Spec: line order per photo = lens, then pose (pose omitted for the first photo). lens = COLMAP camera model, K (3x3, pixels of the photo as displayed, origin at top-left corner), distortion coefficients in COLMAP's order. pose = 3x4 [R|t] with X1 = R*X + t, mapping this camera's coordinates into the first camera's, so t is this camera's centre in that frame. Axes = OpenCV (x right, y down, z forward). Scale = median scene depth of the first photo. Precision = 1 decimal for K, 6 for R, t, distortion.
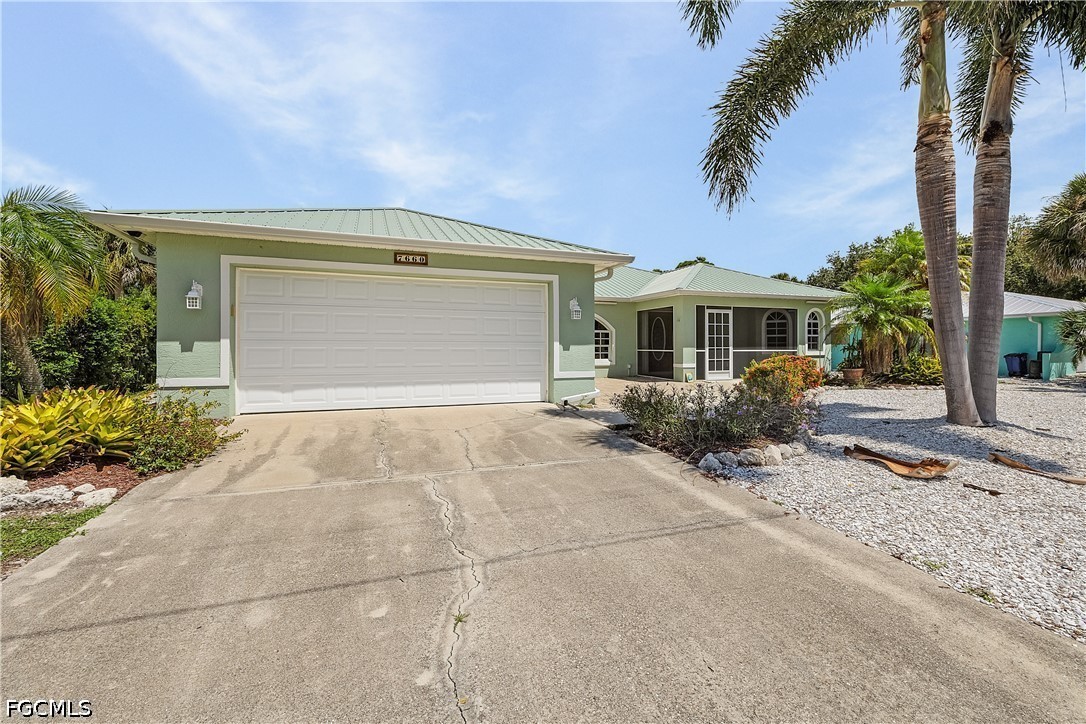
lens RADIAL K [[452.0, 0, 542.1], [0, 452.0, 357.0], [0, 0, 1]] dist [0.002752, 0.000177]
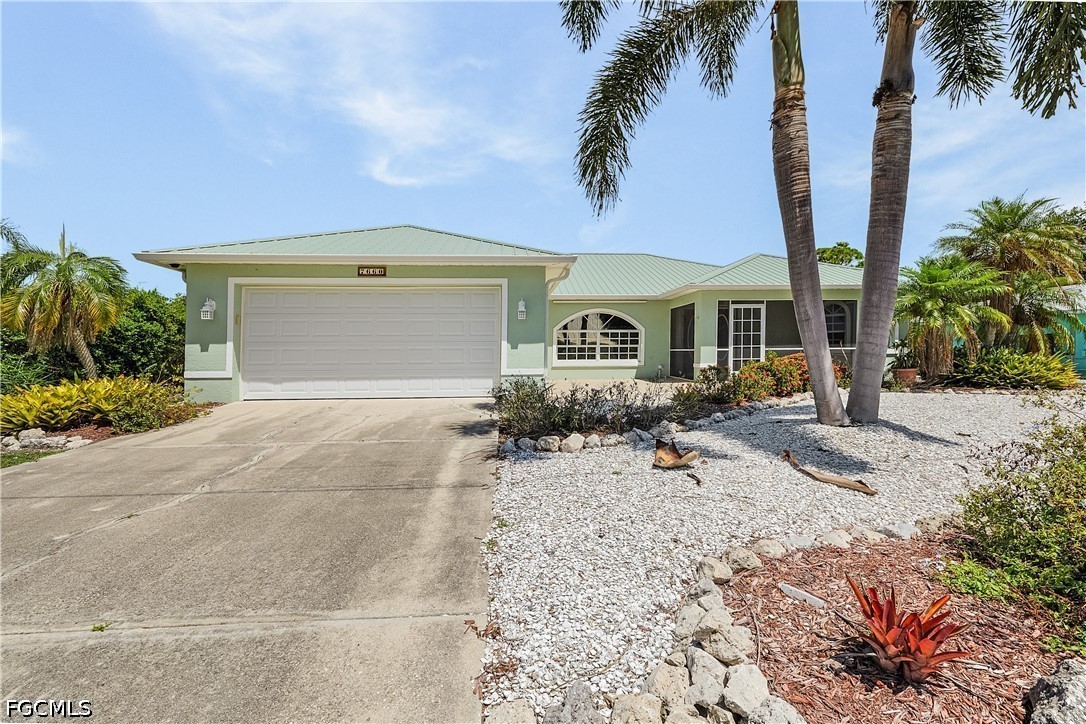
lens RADIAL K [[467.2, 0, 543.0], [0, 467.2, 362.0], [0, 0, 1]] dist [0.000341, 0.000369]
pose [[0.961197, -0.002747, -0.275849, 0.472190], [0.003212, 0.999994, 0.001235, 0.016803], [0.275844, -0.002073, 0.961200, -0.040539]]
